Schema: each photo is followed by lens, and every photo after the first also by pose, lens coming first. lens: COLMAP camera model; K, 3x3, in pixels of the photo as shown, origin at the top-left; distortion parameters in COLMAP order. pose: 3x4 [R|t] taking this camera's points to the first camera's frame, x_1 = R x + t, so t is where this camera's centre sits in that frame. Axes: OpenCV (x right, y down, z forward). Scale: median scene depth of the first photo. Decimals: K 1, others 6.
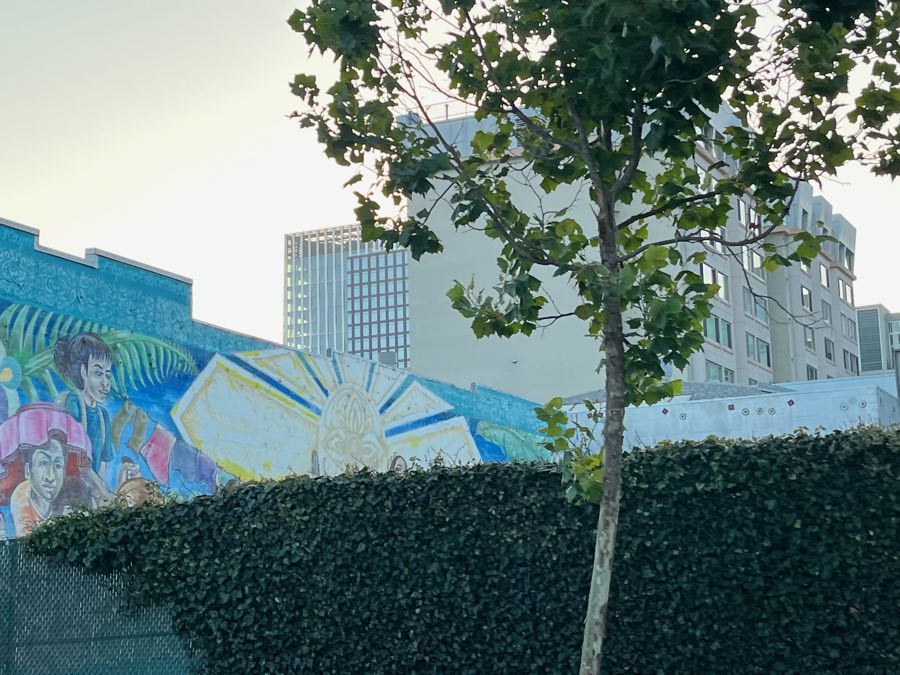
lens RADIAL K [[1496.9, 0, 459.0], [0, 1496.9, 298.2], [0, 0, 1]] dist [0.101433, 0.000000]
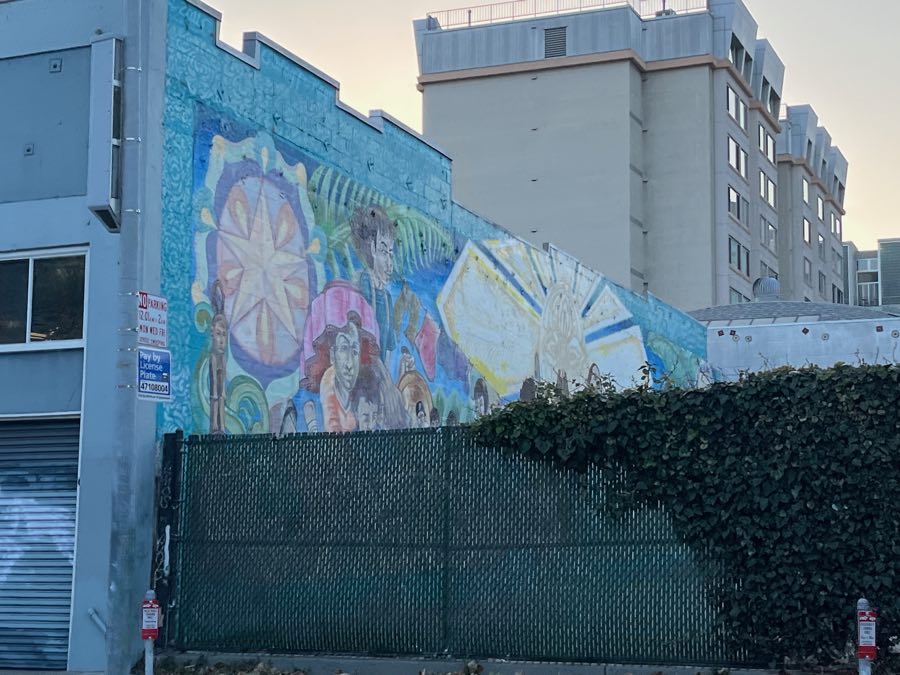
lens RADIAL K [[1496.9, 0, 449.7], [0, 1496.9, 339.1], [0, 0, 1]] dist [0.101433, 0.000000]
pose [[0.997895, 0.036724, 0.053445, -0.258728], [-0.040653, 0.996402, 0.074371, 0.035734], [-0.050522, -0.076387, 0.995797, 0.120631]]
